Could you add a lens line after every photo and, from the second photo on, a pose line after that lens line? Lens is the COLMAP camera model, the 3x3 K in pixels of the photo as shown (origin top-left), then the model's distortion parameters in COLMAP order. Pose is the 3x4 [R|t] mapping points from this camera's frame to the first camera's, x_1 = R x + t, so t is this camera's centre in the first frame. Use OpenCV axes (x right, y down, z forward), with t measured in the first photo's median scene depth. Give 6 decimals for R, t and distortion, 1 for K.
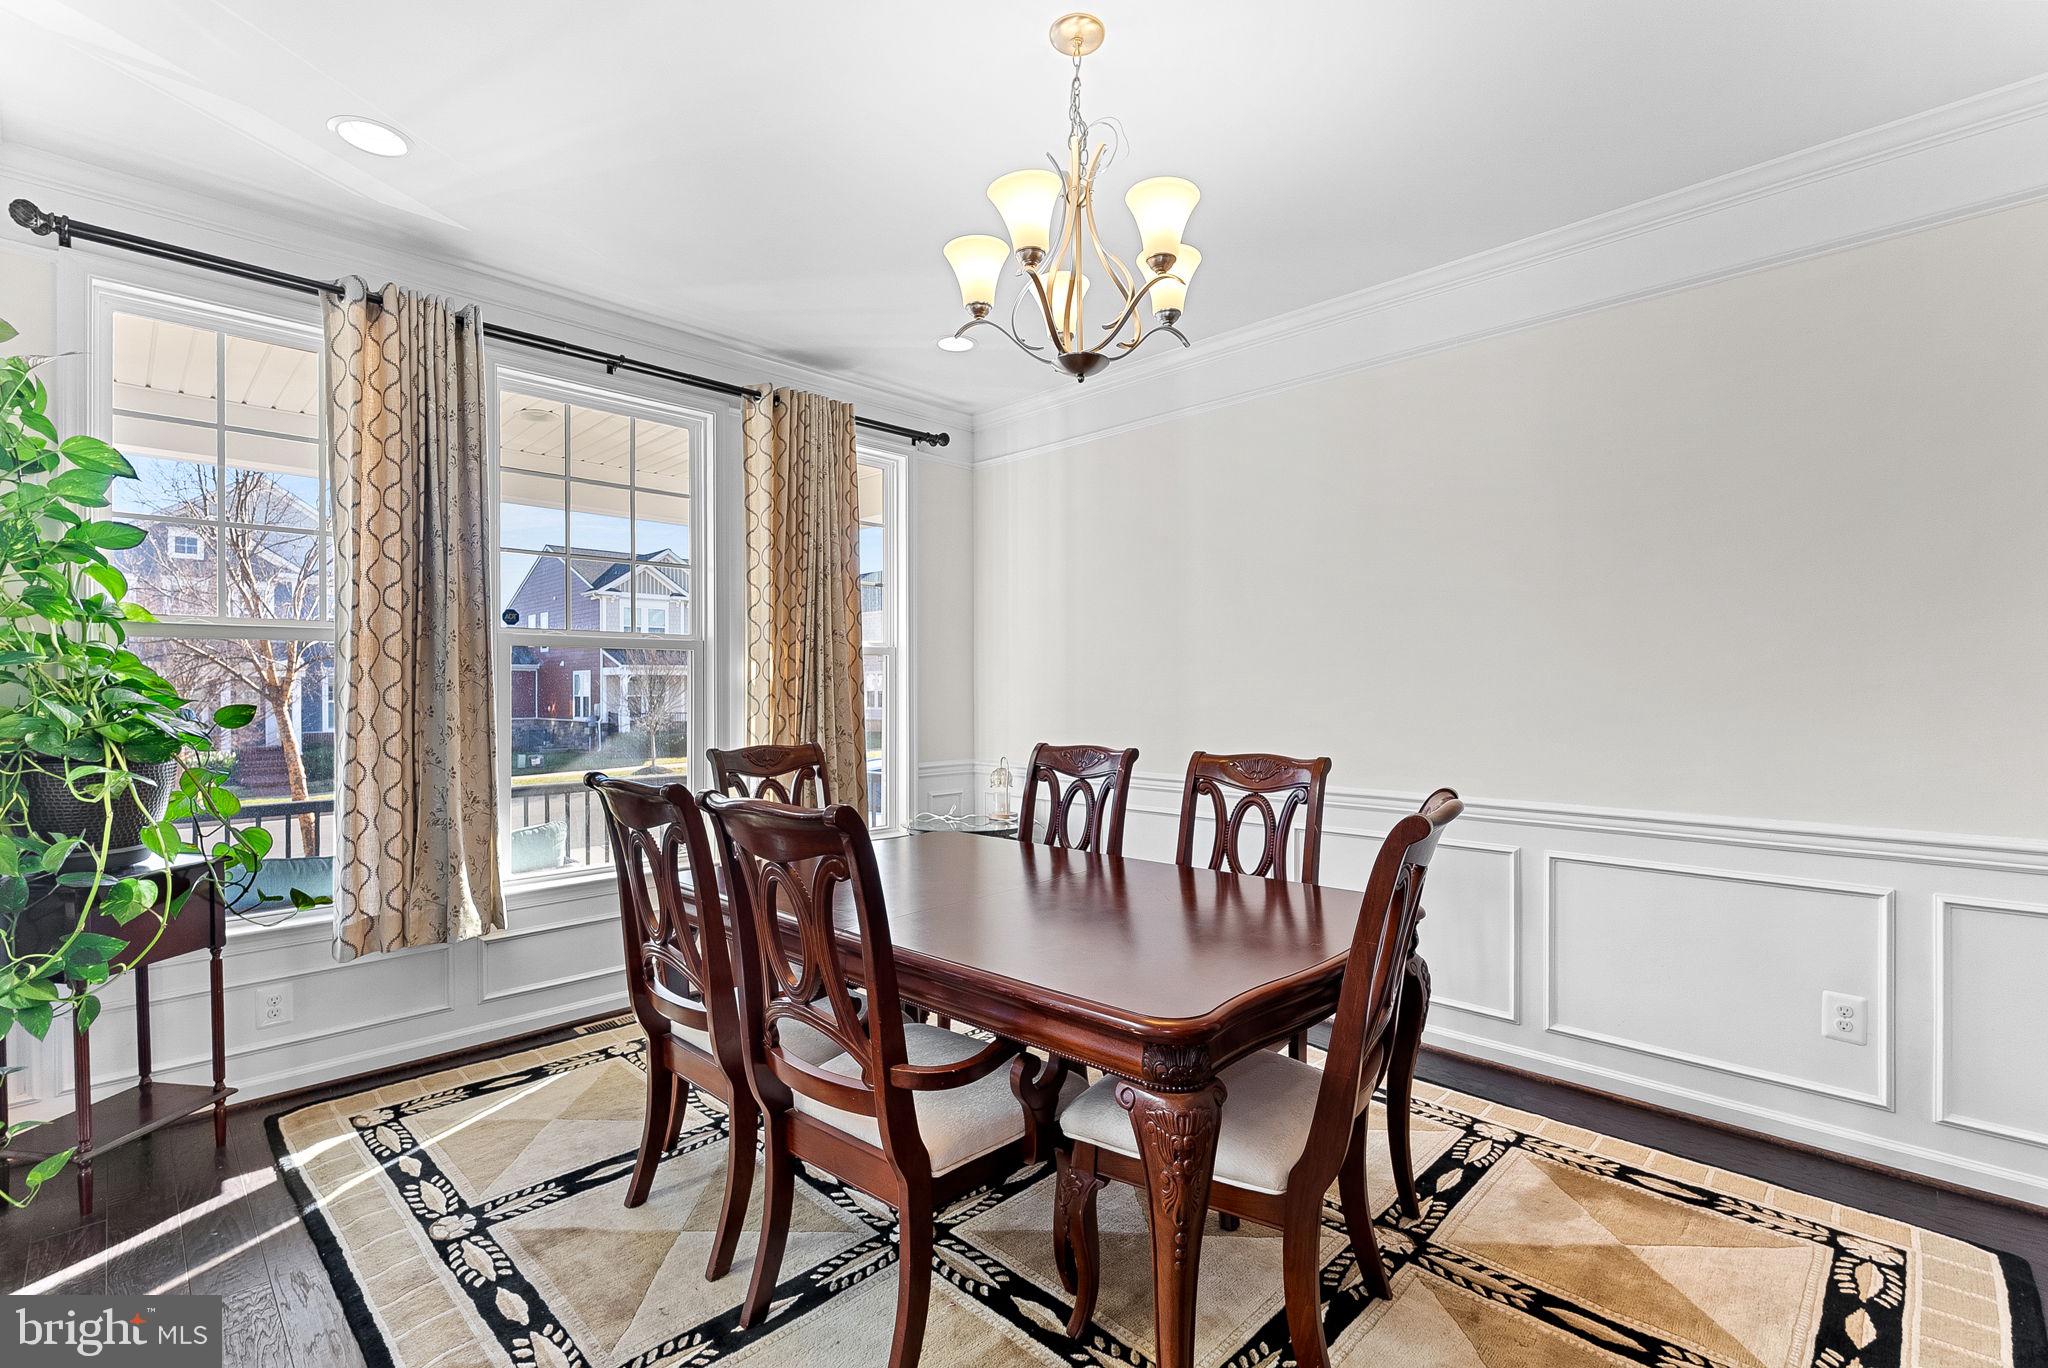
lens RADIAL K [[927.4, 0, 1016.5], [0, 927.4, 685.8], [0, 0, 1]] dist [0.002989, -0.002393]
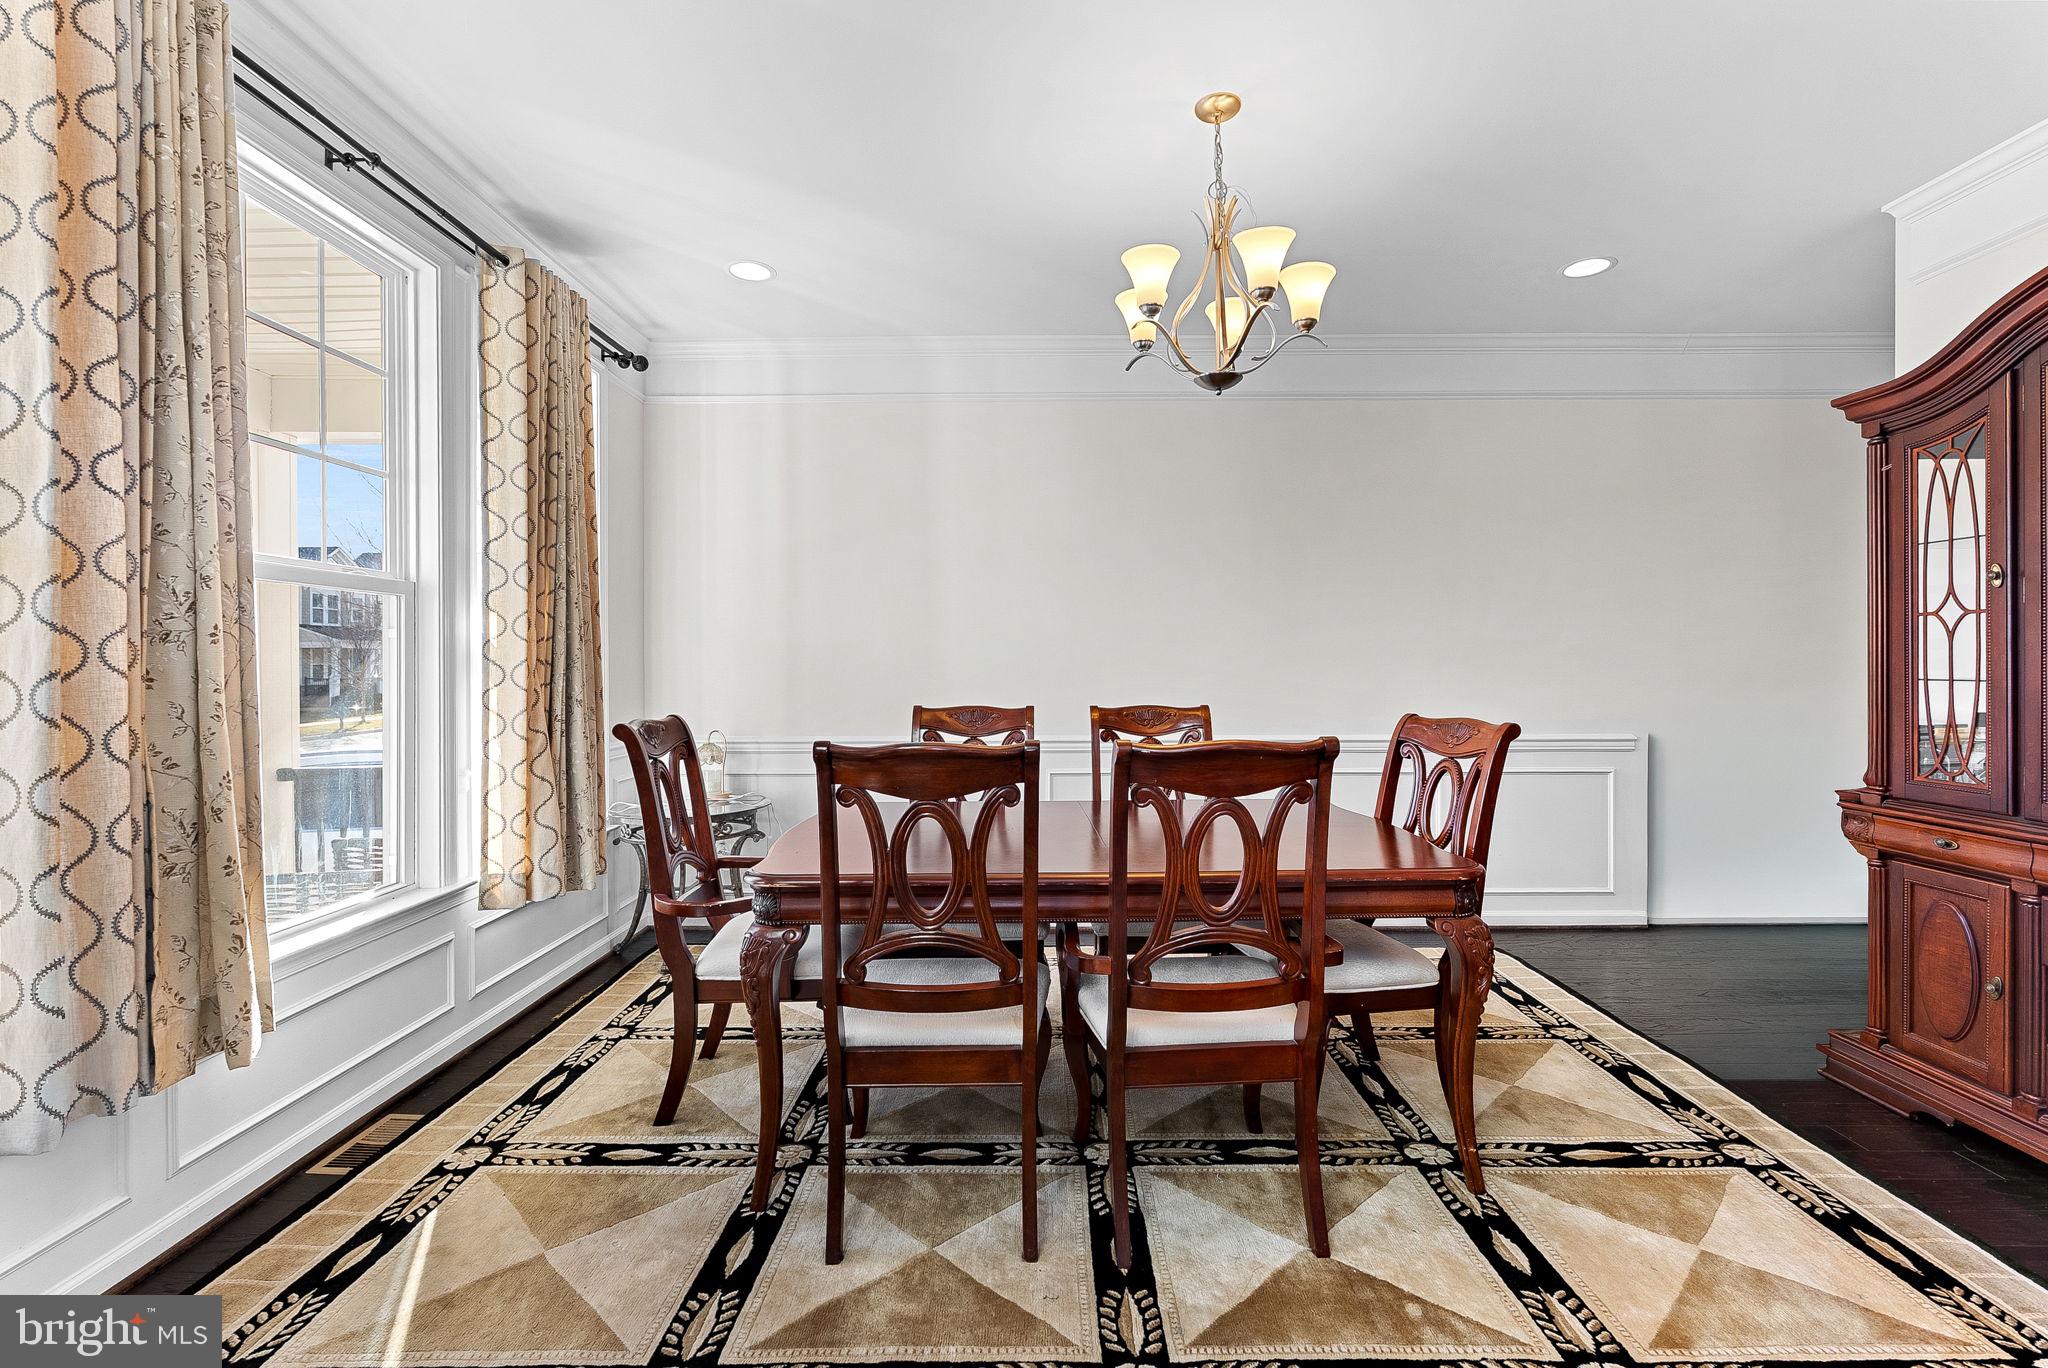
lens RADIAL K [[927.4, 0, 1015.7], [0, 927.4, 669.3], [0, 0, 1]] dist [0.002989, -0.002393]
pose [[0.711270, -0.001868, 0.702916, -0.634854], [-0.002455, 0.999984, 0.005142, 0.016480], [-0.702914, -0.005383, 0.711254, 0.212444]]
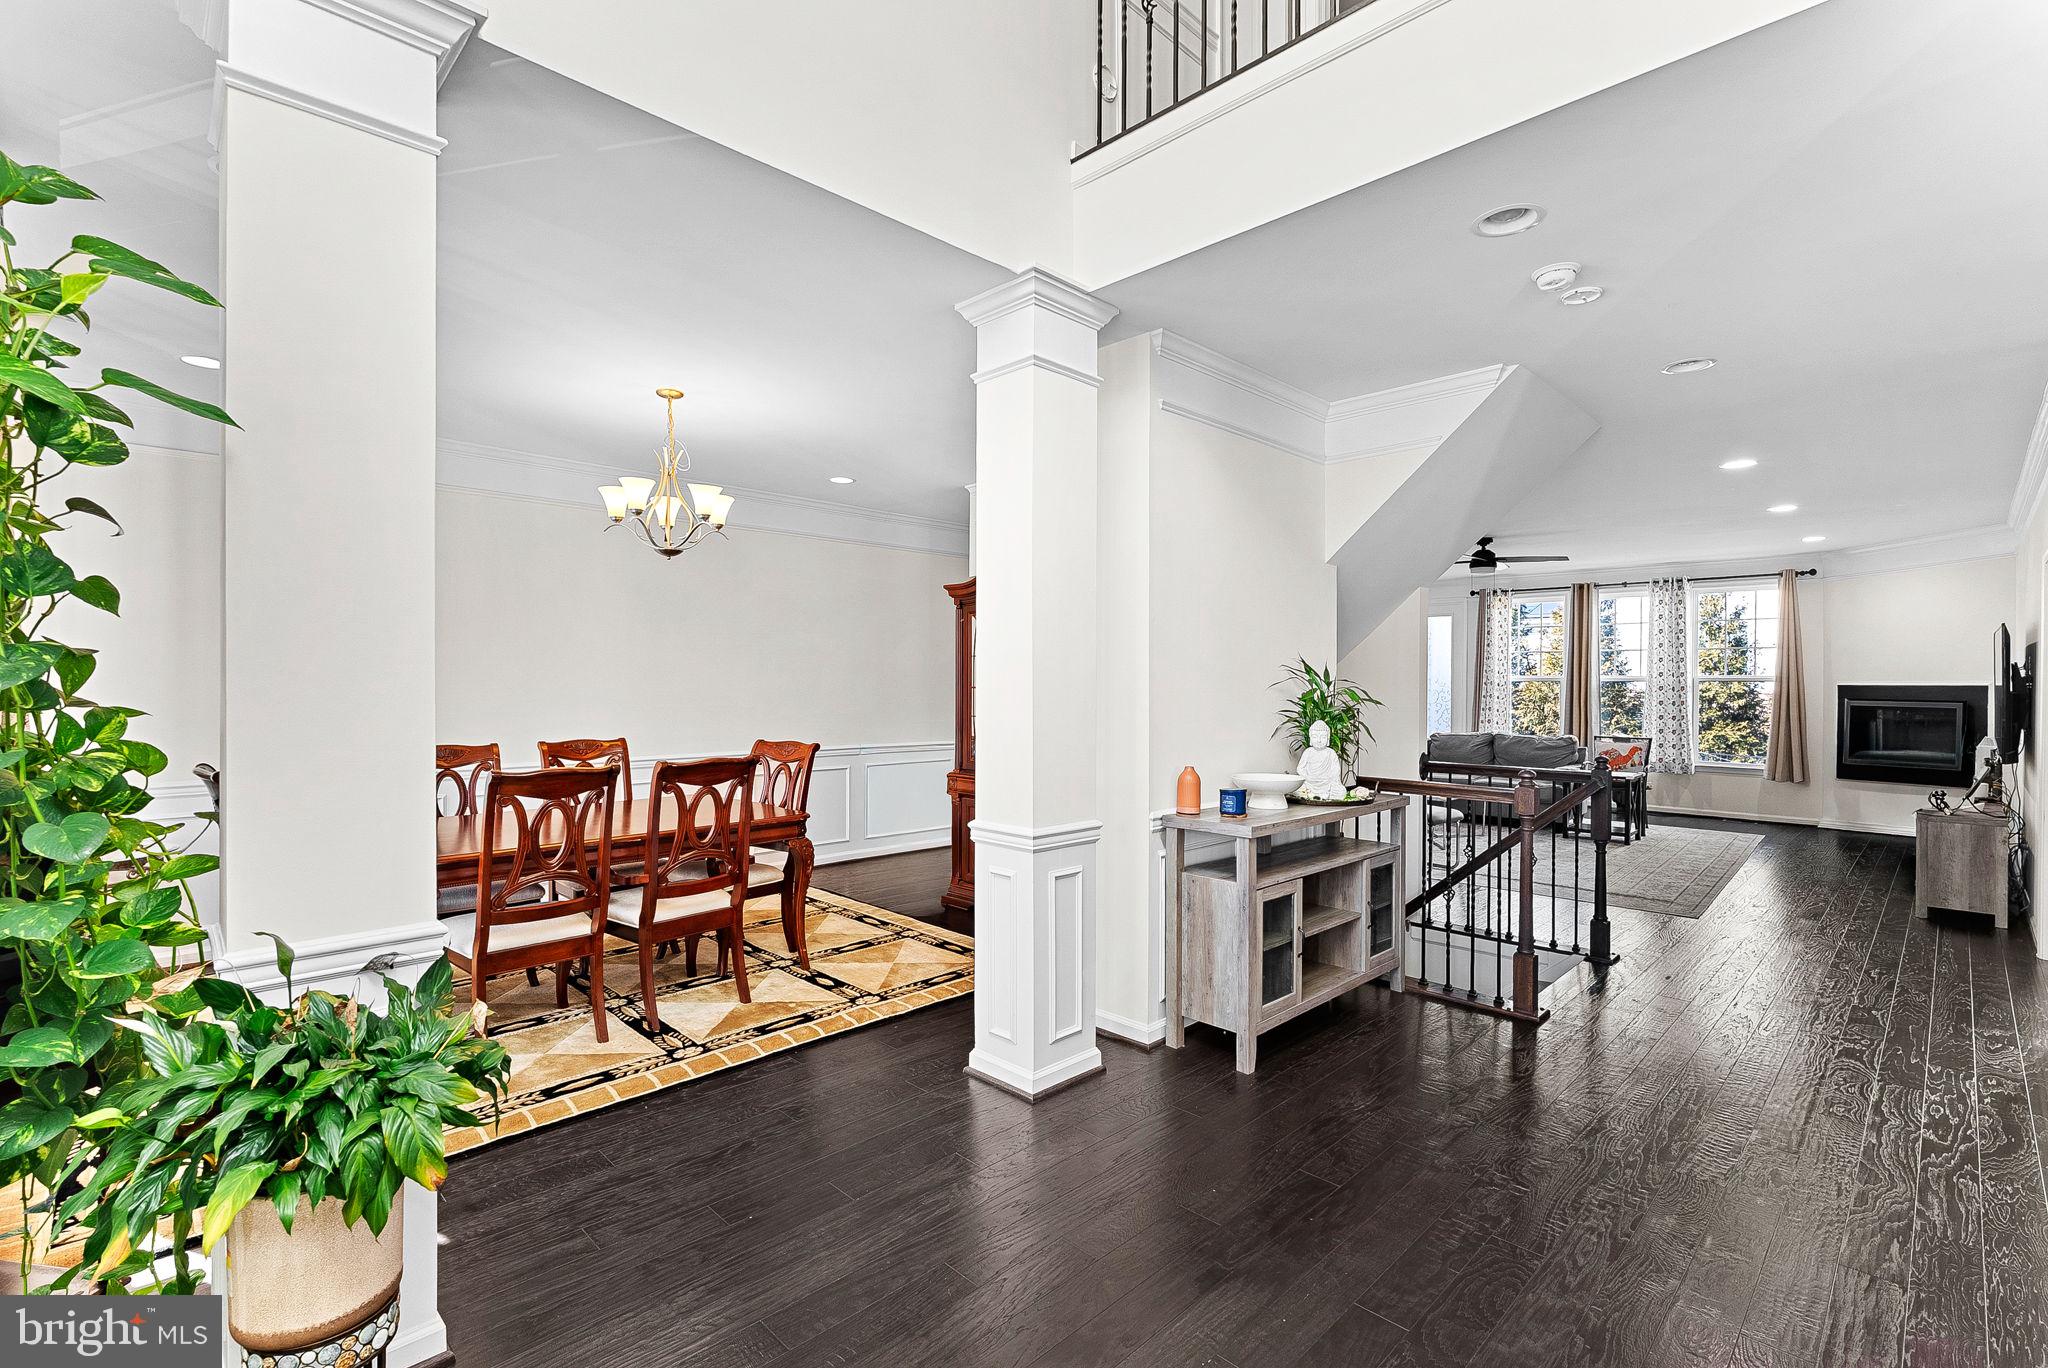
lens RADIAL K [[927.4, 0, 1021.9], [0, 927.4, 679.1], [0, 0, 1]] dist [0.002989, -0.002393]
pose [[0.012489, 0.007036, 0.999897, -1.326409], [-0.007727, 0.999946, -0.006940, -0.033750], [-0.999892, -0.007640, 0.012543, 0.114513]]
